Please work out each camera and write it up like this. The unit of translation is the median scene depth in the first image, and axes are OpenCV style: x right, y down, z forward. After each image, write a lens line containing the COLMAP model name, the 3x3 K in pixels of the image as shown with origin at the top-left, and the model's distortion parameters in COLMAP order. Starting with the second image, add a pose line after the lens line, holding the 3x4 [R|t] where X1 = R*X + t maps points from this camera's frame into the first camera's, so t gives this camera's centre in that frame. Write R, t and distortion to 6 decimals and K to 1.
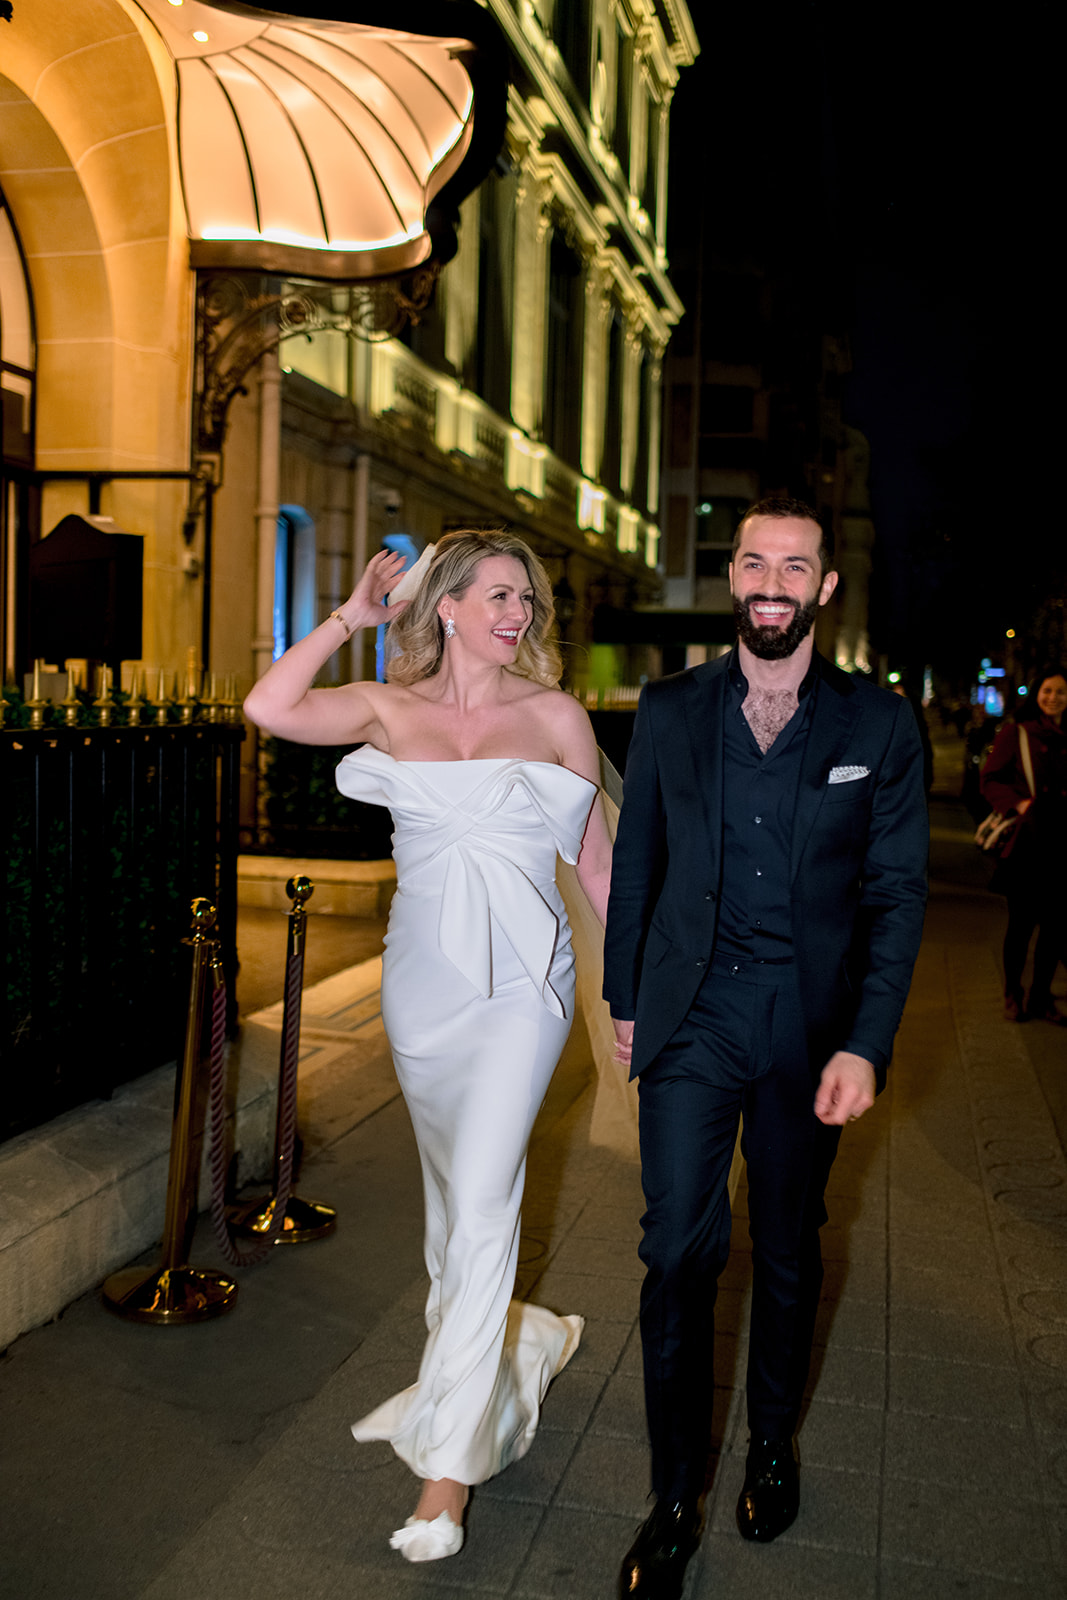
lens RADIAL K [[1518.8, 0, 524.8], [0, 1518.8, 803.2], [0, 0, 1]] dist [-0.053189, 0.000000]
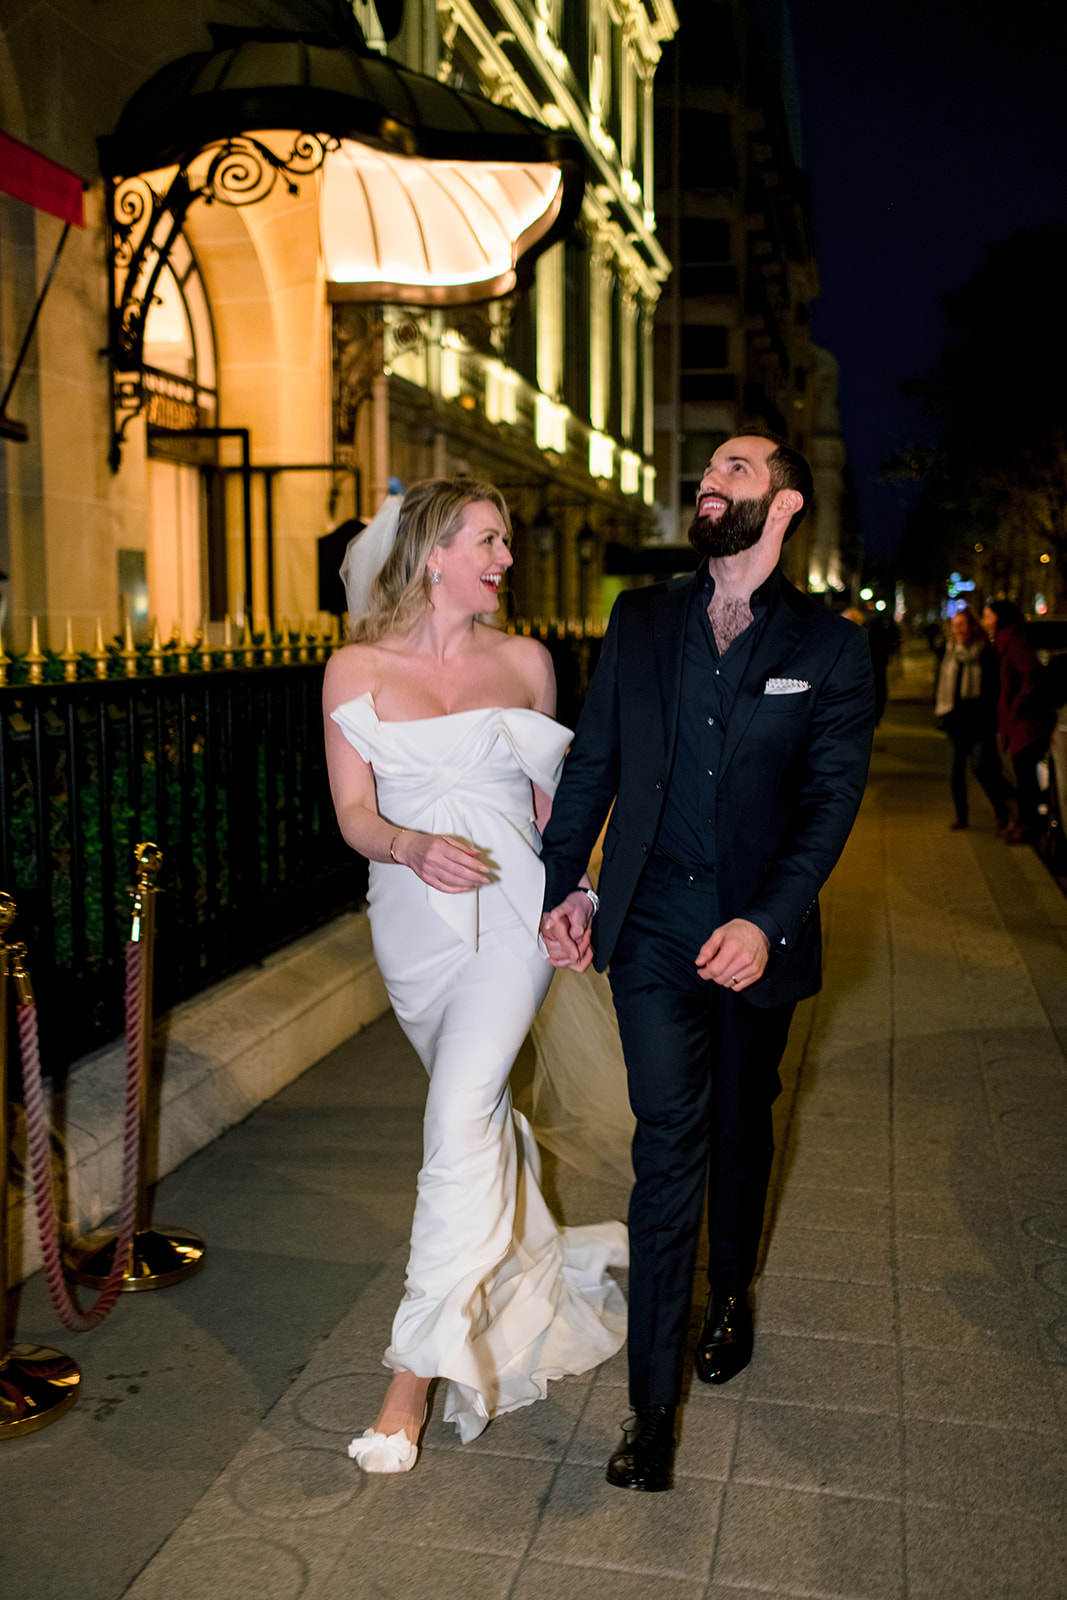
lens RADIAL K [[1518.8, 0, 546.9], [0, 1518.8, 811.0], [0, 0, 1]] dist [-0.053189, 0.000000]
pose [[0.998978, -0.035427, 0.028064, -0.038180], [0.033897, 0.998005, 0.053256, 0.008383], [-0.029894, -0.052251, 0.998186, -0.146631]]
